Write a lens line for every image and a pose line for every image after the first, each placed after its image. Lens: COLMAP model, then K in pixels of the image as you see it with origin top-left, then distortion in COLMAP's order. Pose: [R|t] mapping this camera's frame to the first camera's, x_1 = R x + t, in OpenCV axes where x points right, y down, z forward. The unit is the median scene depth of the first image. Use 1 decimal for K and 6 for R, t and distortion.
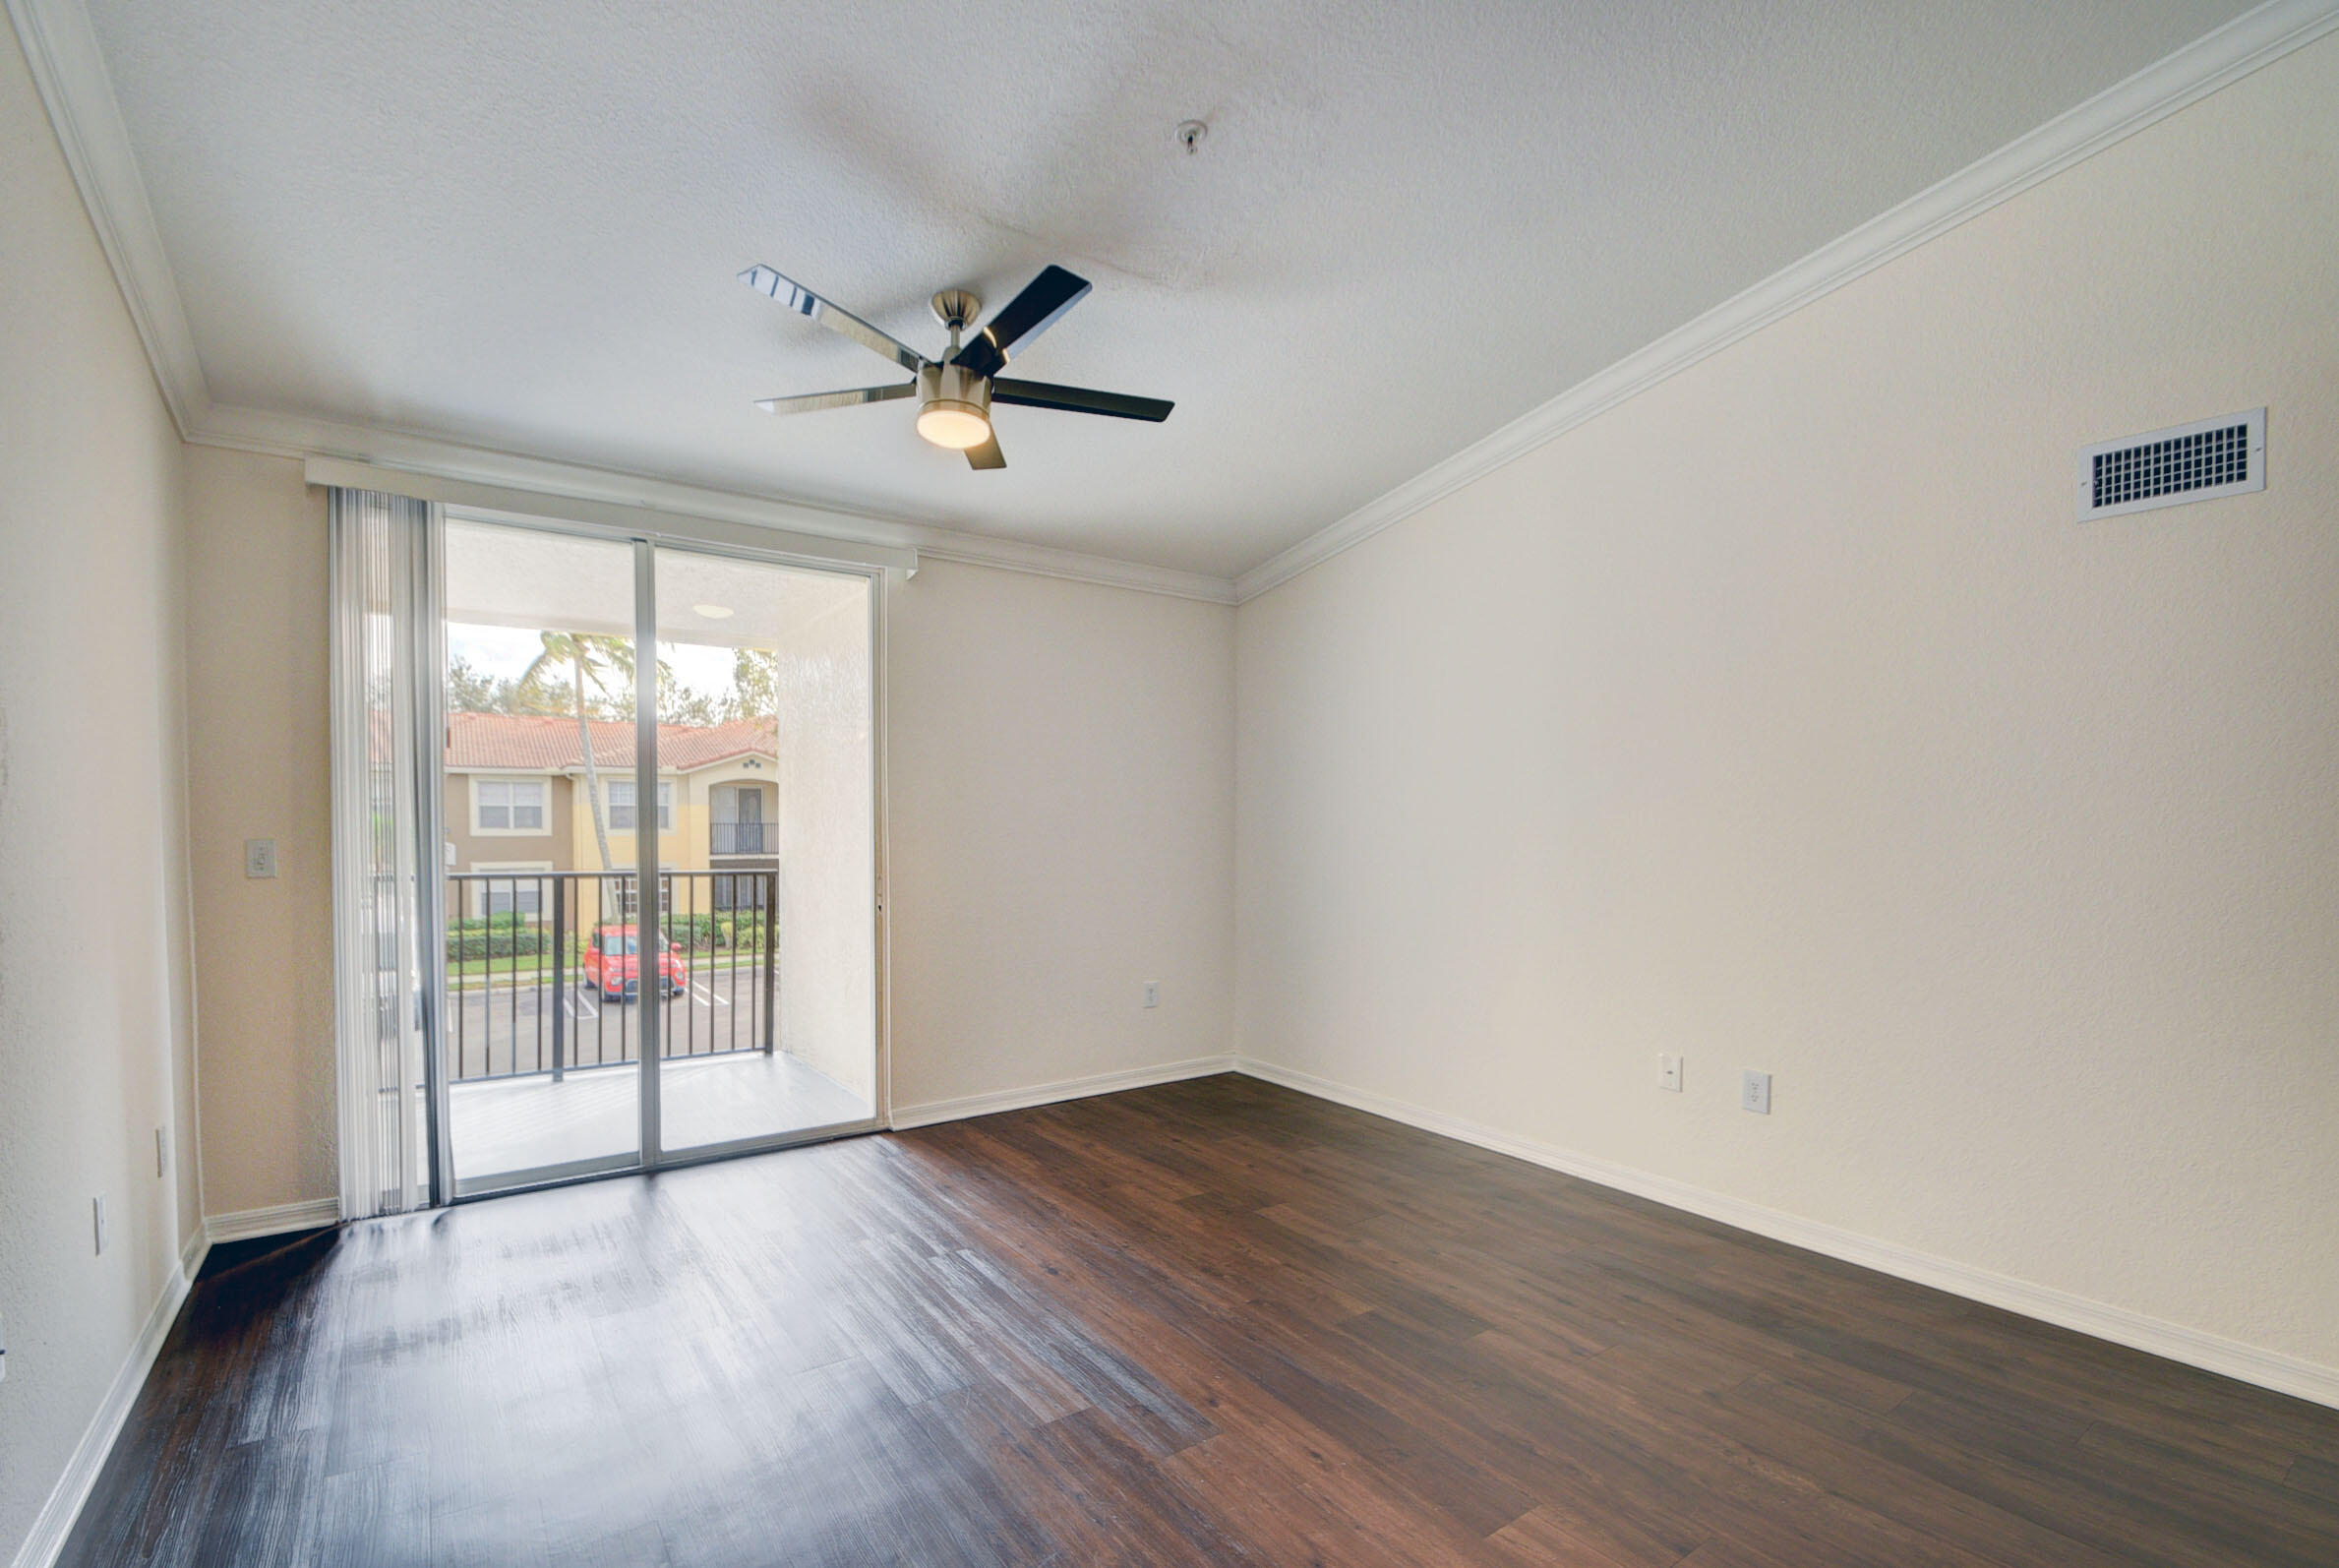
lens RADIAL K [[1045.4, 0, 1161.5], [0, 1045.4, 855.7], [0, 0, 1]] dist [0.016504, -0.013741]
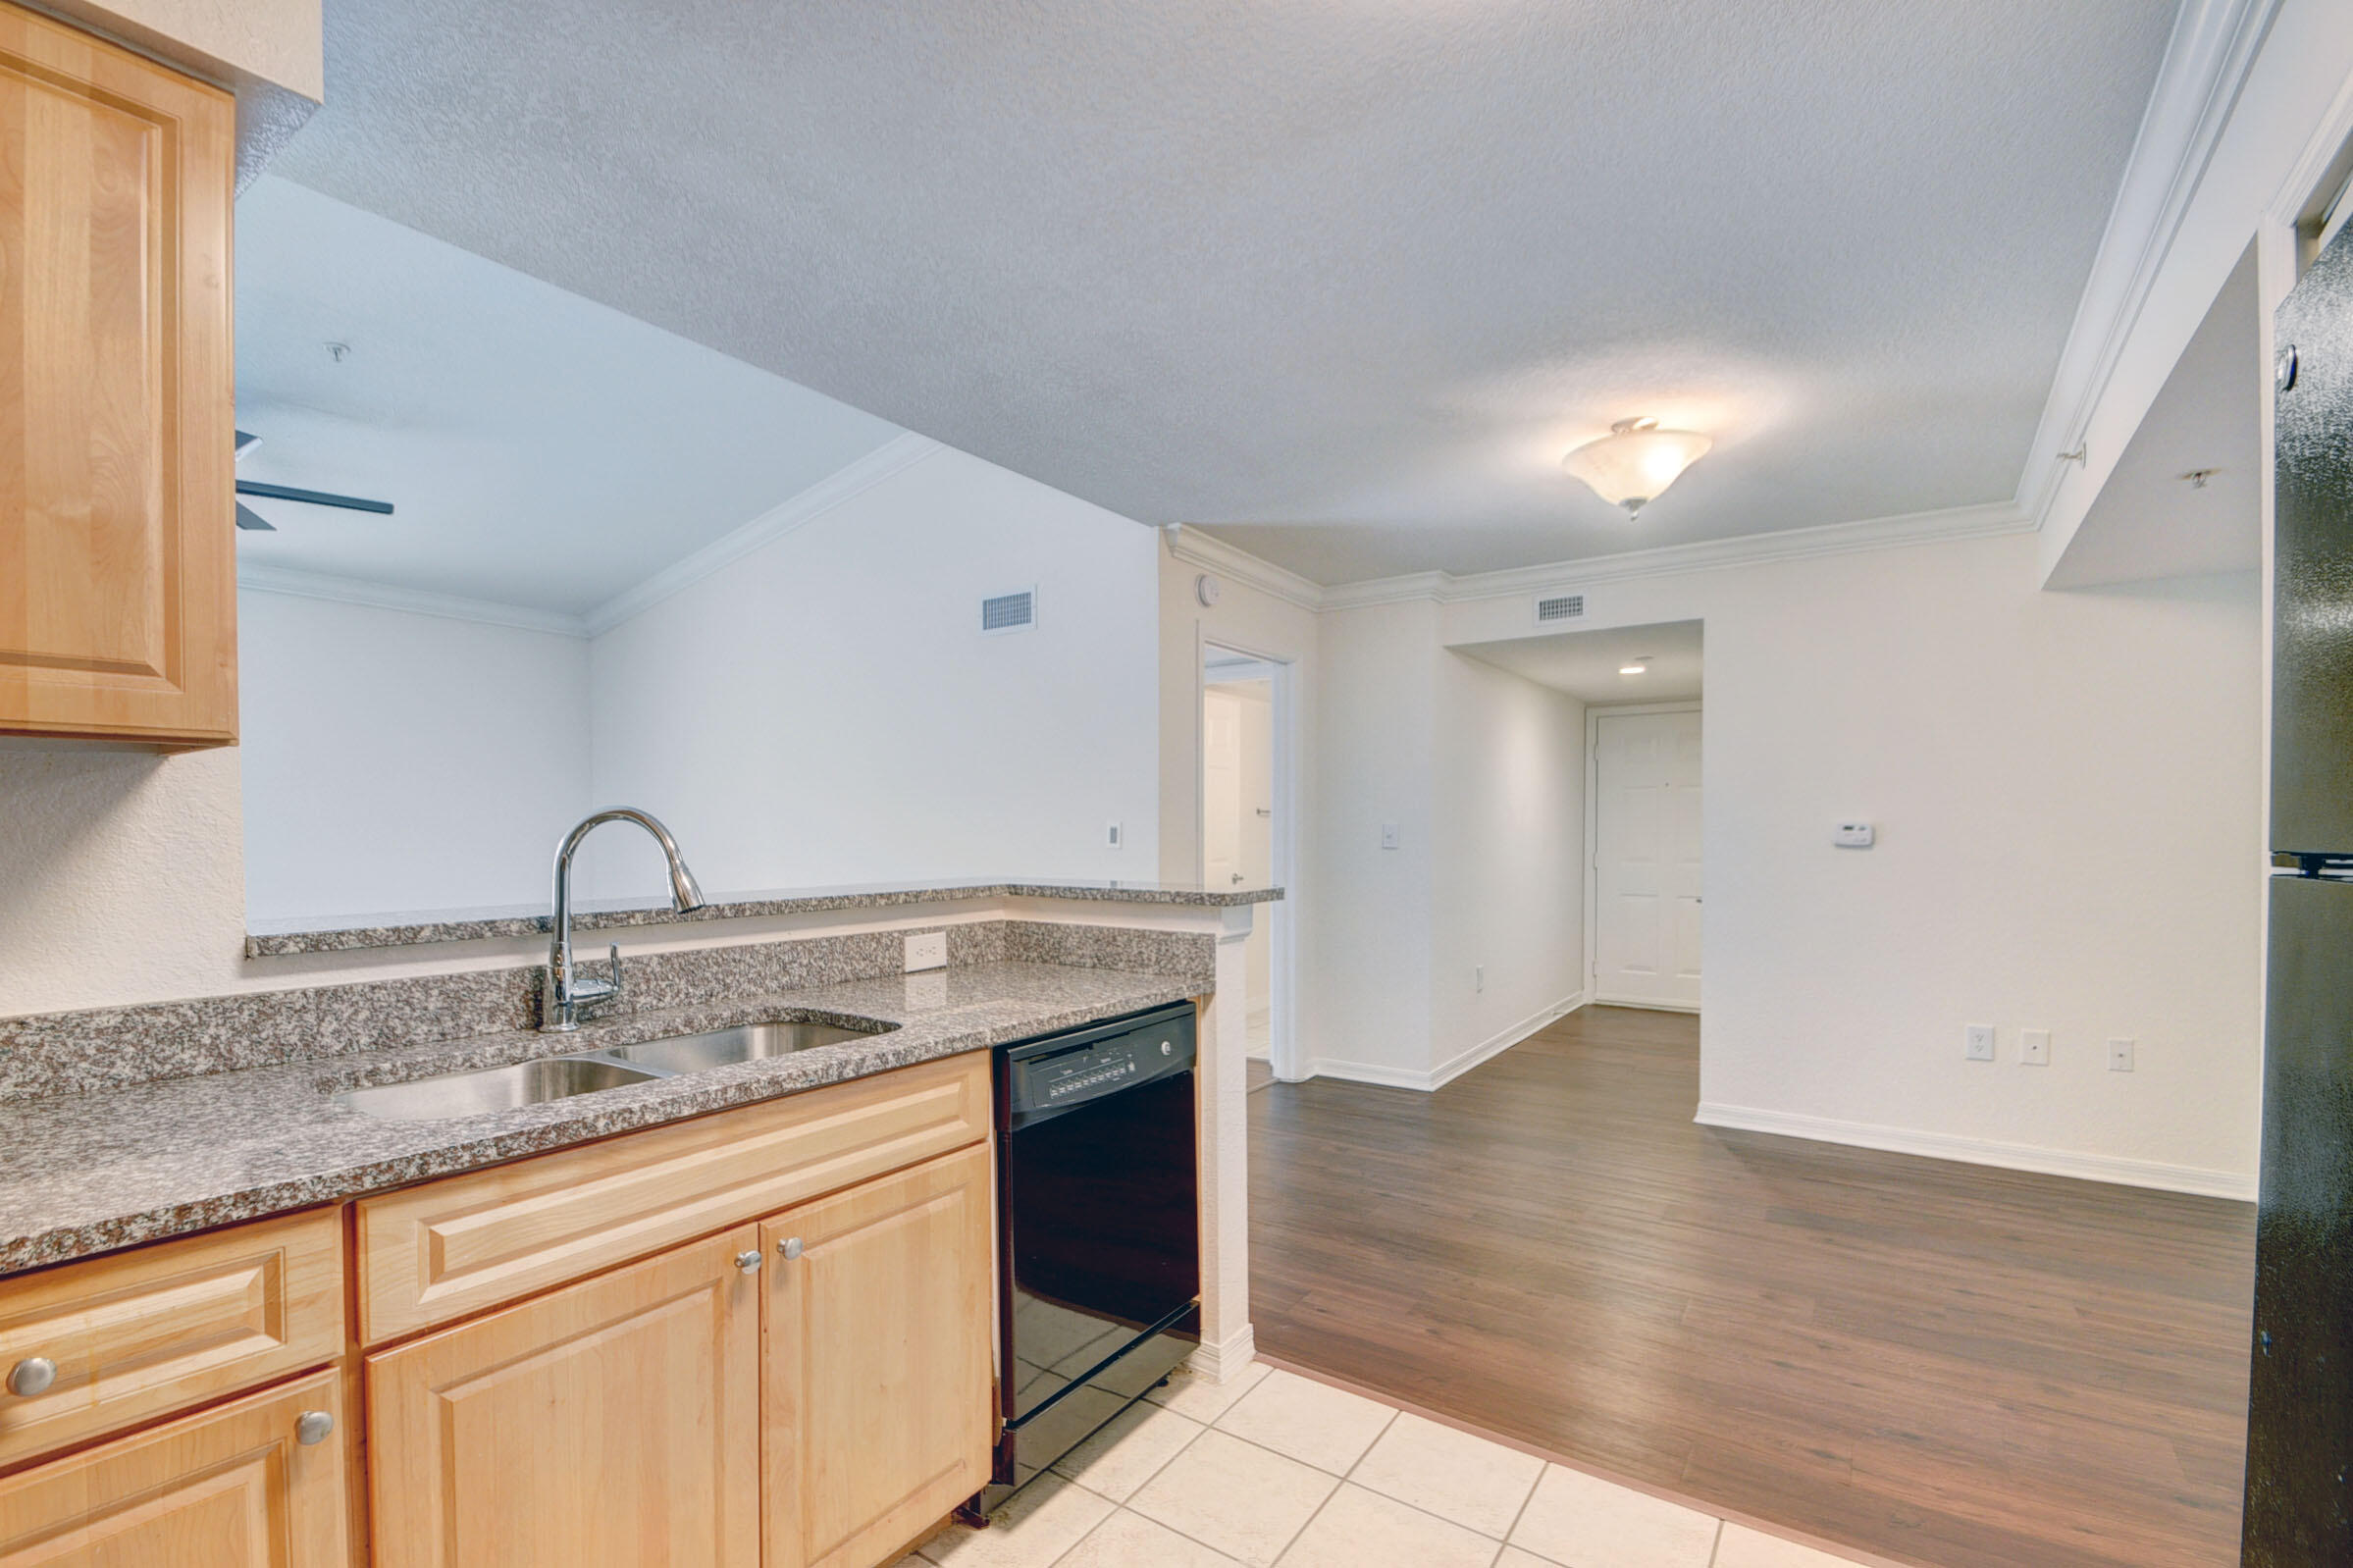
lens RADIAL K [[1038.8, 0, 1160.7], [0, 1038.8, 855.2], [0, 0, 1]] dist [0.013394, -0.013350]
pose [[0.941181, -0.013813, 0.337619, 0.334551], [0.015527, 0.999877, -0.002379, 0.030025], [-0.337545, 0.007481, 0.941280, -0.421118]]
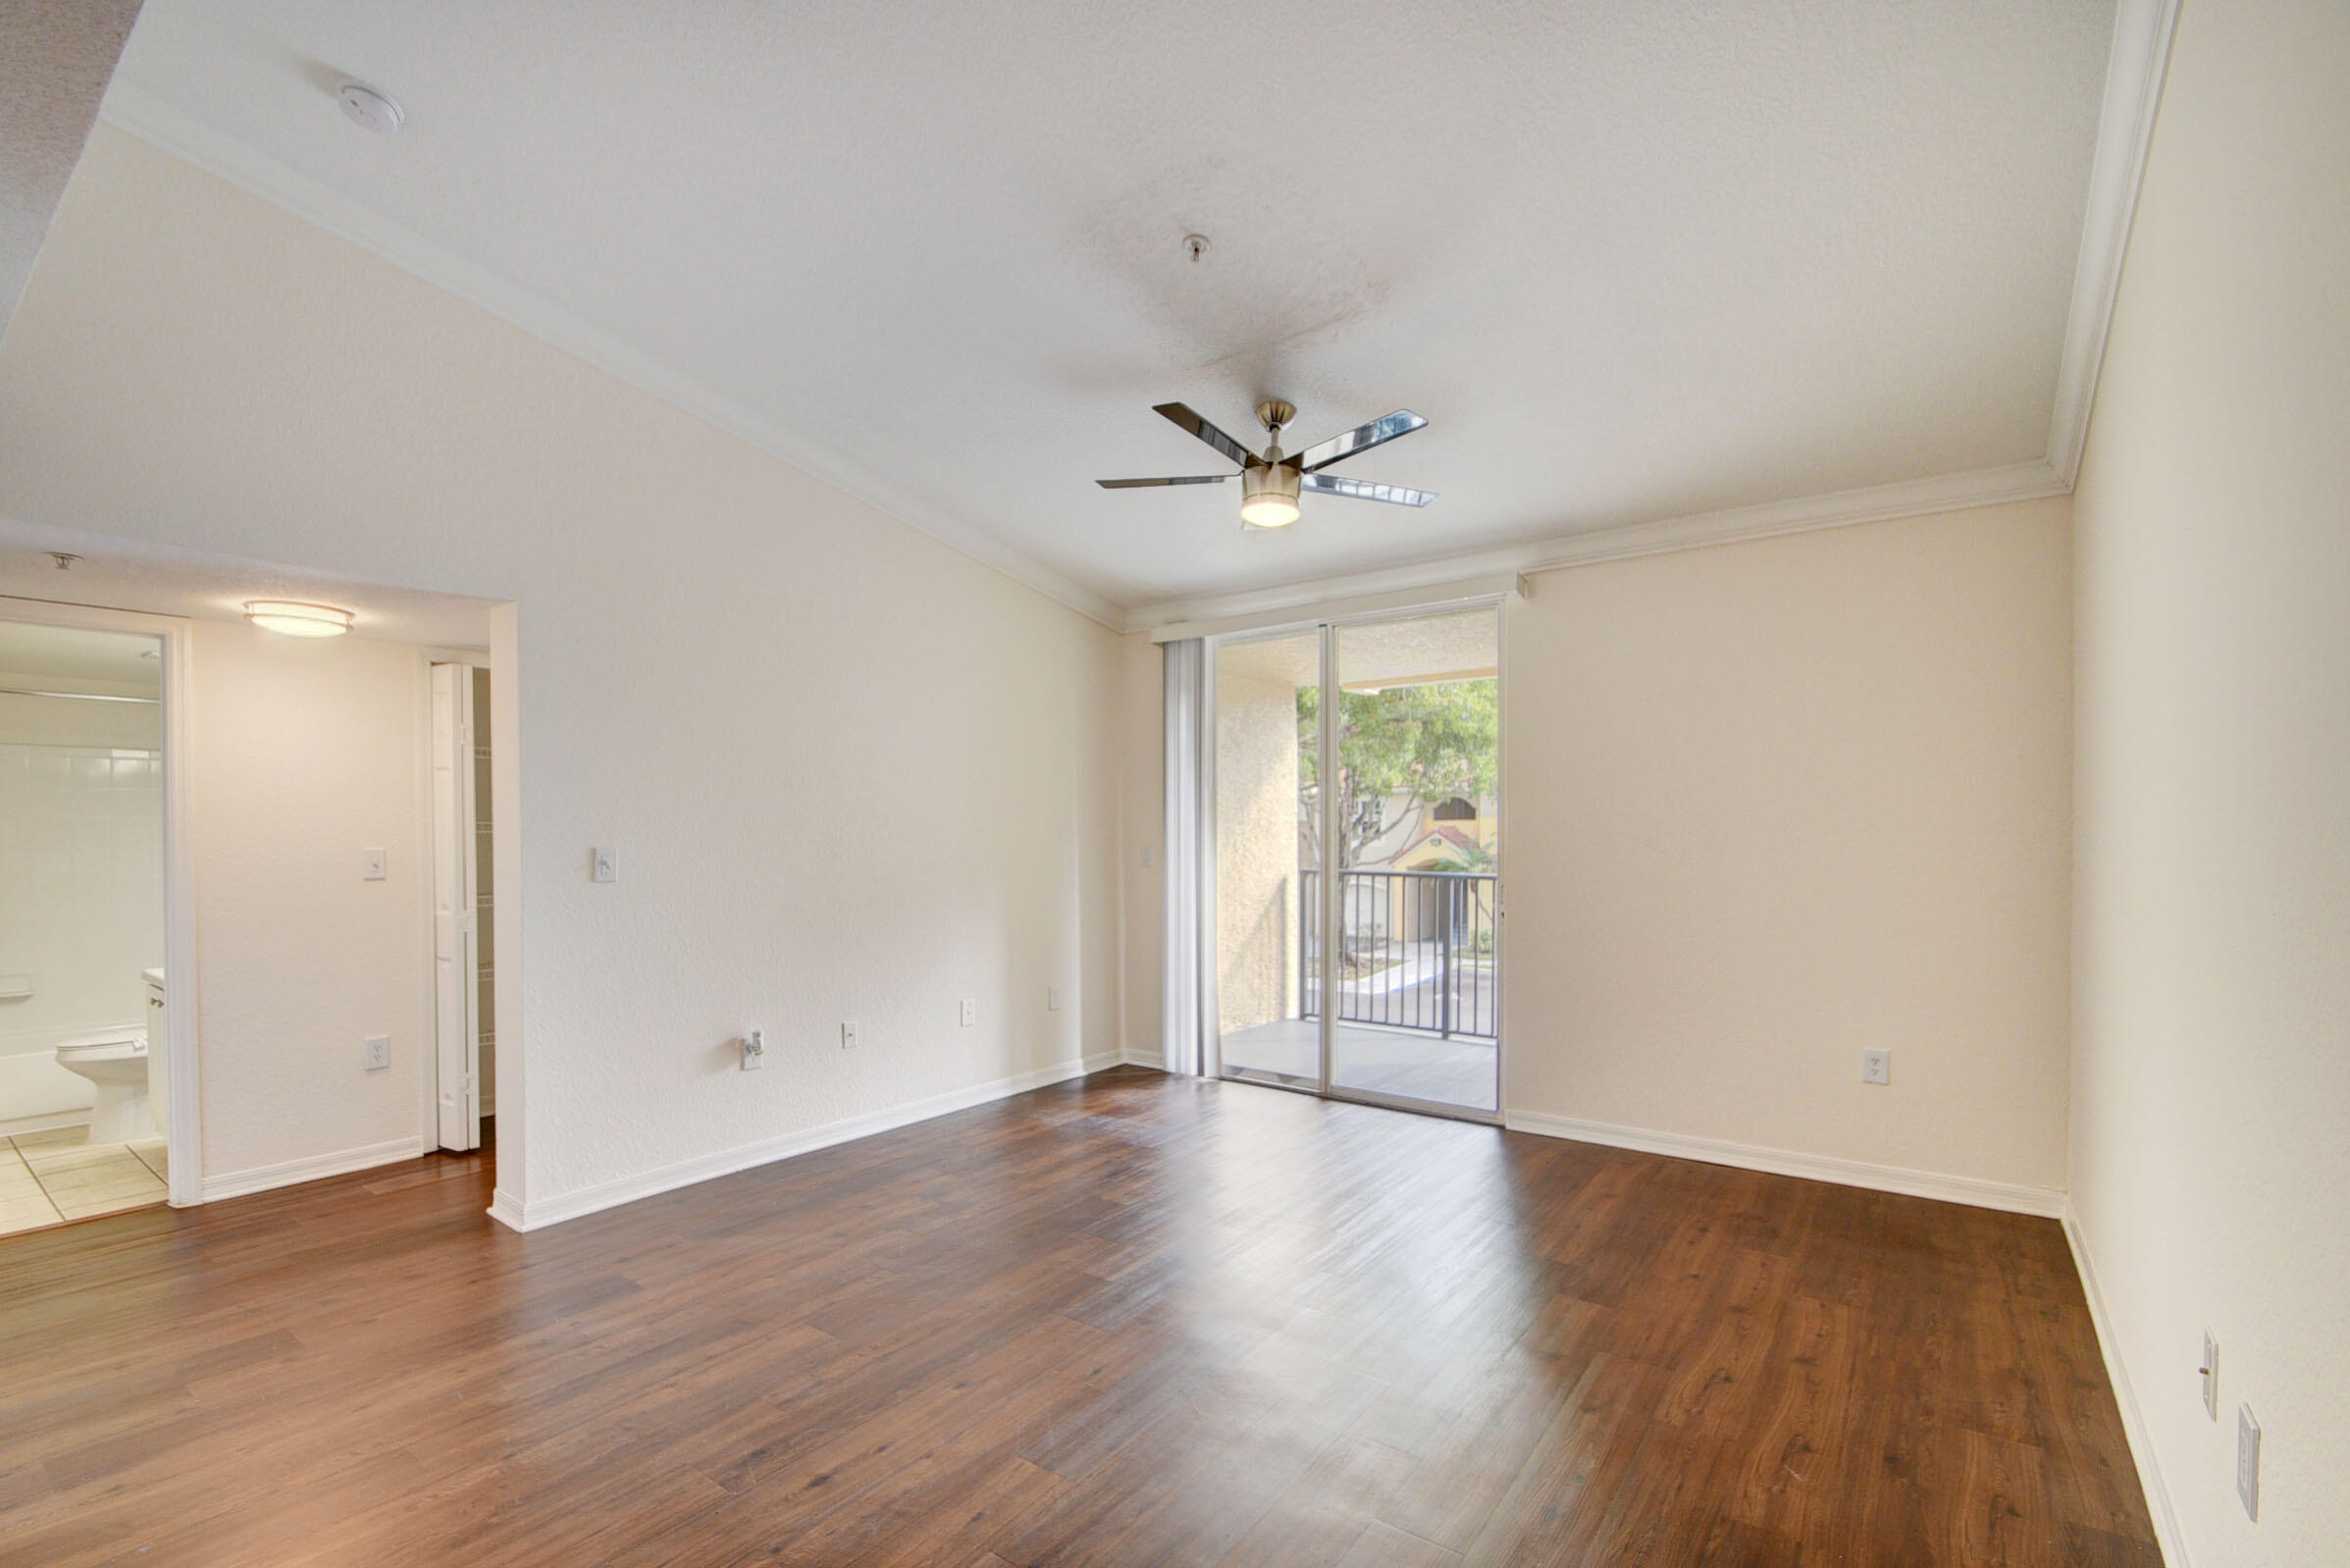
lens RADIAL K [[1037.5, 0, 1159.3], [0, 1037.5, 855.1], [0, 0, 1]] dist [0.013394, -0.013350]
pose [[0.312659, 0.015533, -0.949738, 0.598402], [-0.025072, 0.999653, 0.008095, -0.009393], [0.949534, 0.021281, 0.312940, 0.331166]]
